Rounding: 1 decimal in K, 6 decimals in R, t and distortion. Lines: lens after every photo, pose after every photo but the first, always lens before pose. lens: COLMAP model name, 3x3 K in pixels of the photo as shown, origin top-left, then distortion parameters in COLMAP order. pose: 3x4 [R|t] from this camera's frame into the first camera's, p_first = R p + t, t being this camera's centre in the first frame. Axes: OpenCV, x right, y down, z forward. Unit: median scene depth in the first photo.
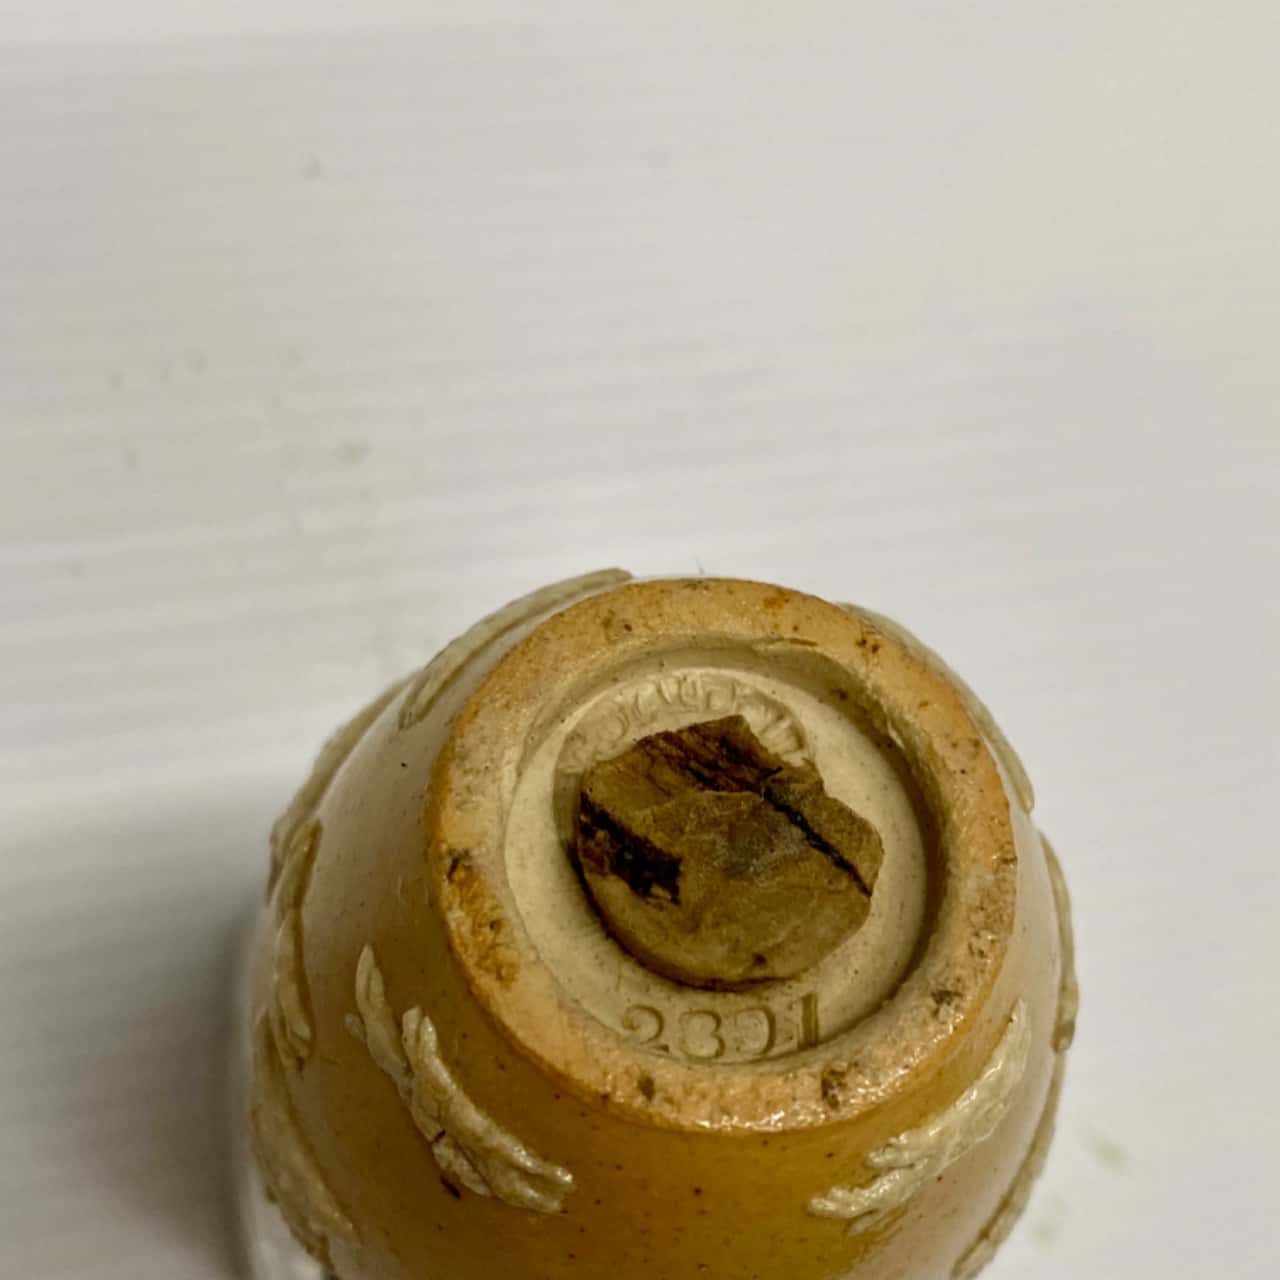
lens RADIAL K [[2327.6, 0, 641.7], [0, 2327.6, 640.8], [0, 0, 1]] dist [0.281816, -0.234210]
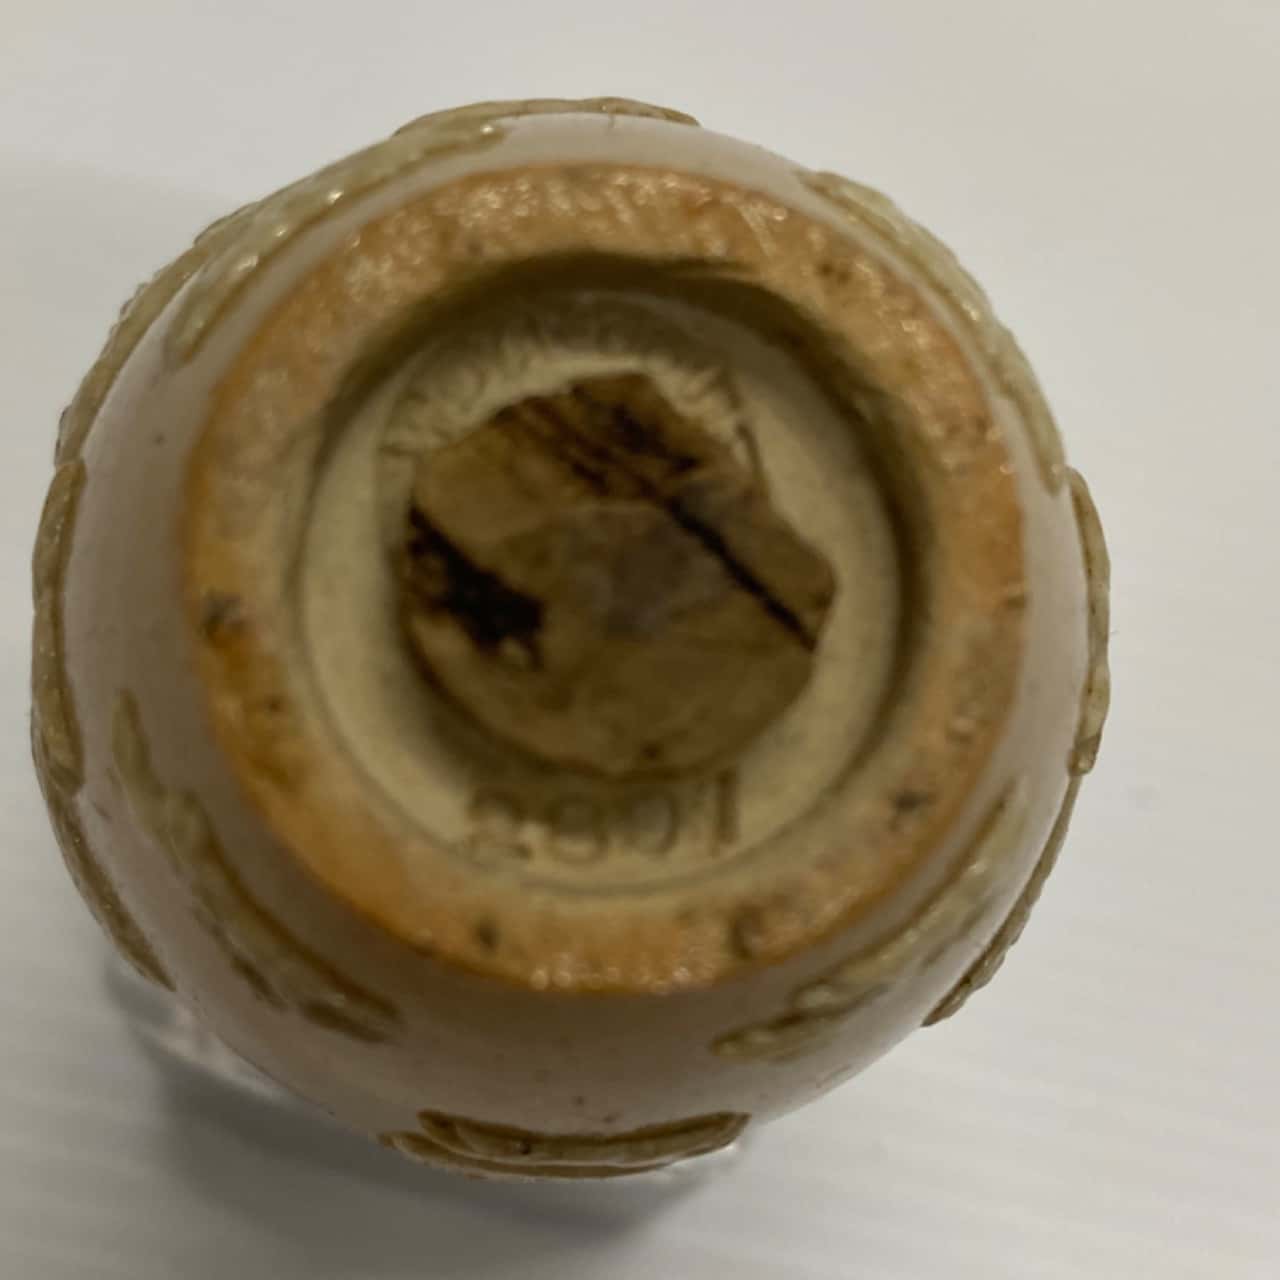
lens RADIAL K [[2327.6, 0, 641.7], [0, 2327.6, 640.8], [0, 0, 1]] dist [0.281816, -0.234210]
pose [[0.999484, 0.015542, -0.028101, 0.064349], [-0.006032, 0.950367, 0.311073, -0.112165], [0.031541, -0.310743, 0.949970, 0.325976]]
